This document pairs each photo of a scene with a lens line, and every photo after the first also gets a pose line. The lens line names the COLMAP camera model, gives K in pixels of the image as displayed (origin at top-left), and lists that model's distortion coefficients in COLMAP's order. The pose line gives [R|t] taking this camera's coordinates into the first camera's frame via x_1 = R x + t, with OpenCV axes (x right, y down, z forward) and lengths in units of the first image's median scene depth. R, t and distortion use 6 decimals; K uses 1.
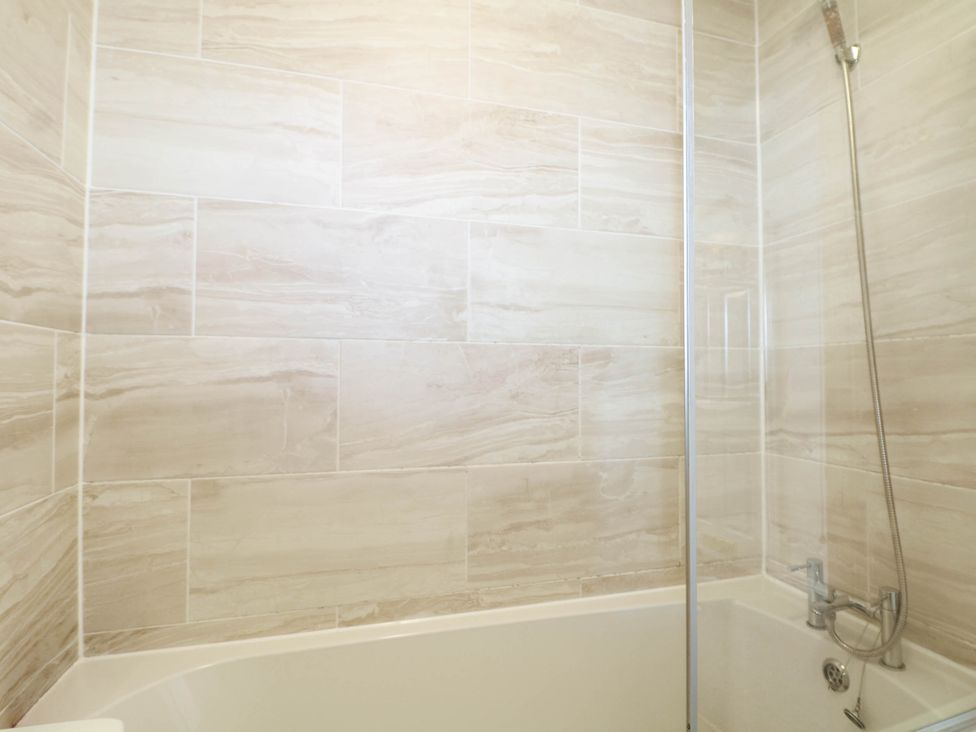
lens RADIAL K [[519.5, 0, 487.5], [0, 519.5, 363.3], [0, 0, 1]] dist [0.002775, -0.013870]
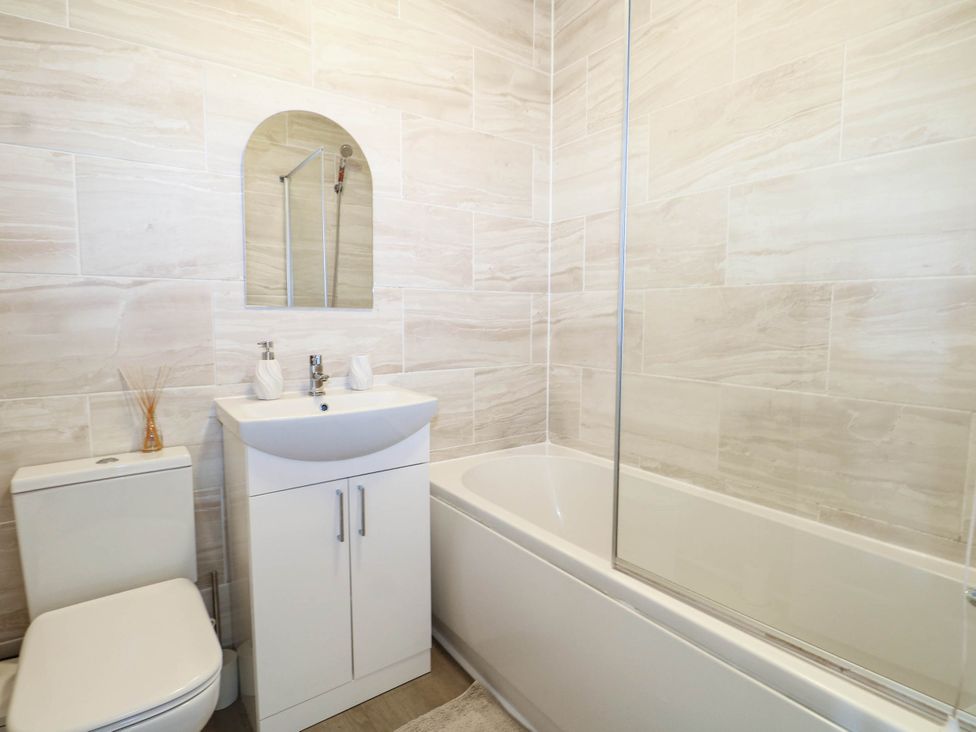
lens RADIAL K [[519.5, 0, 487.5], [0, 519.5, 363.3], [0, 0, 1]] dist [0.002775, -0.013870]
pose [[0.332630, 0.086745, -0.939059, 0.969816], [0.020854, 0.994841, 0.099285, 0.009646], [0.942827, -0.052608, 0.329105, 0.032506]]
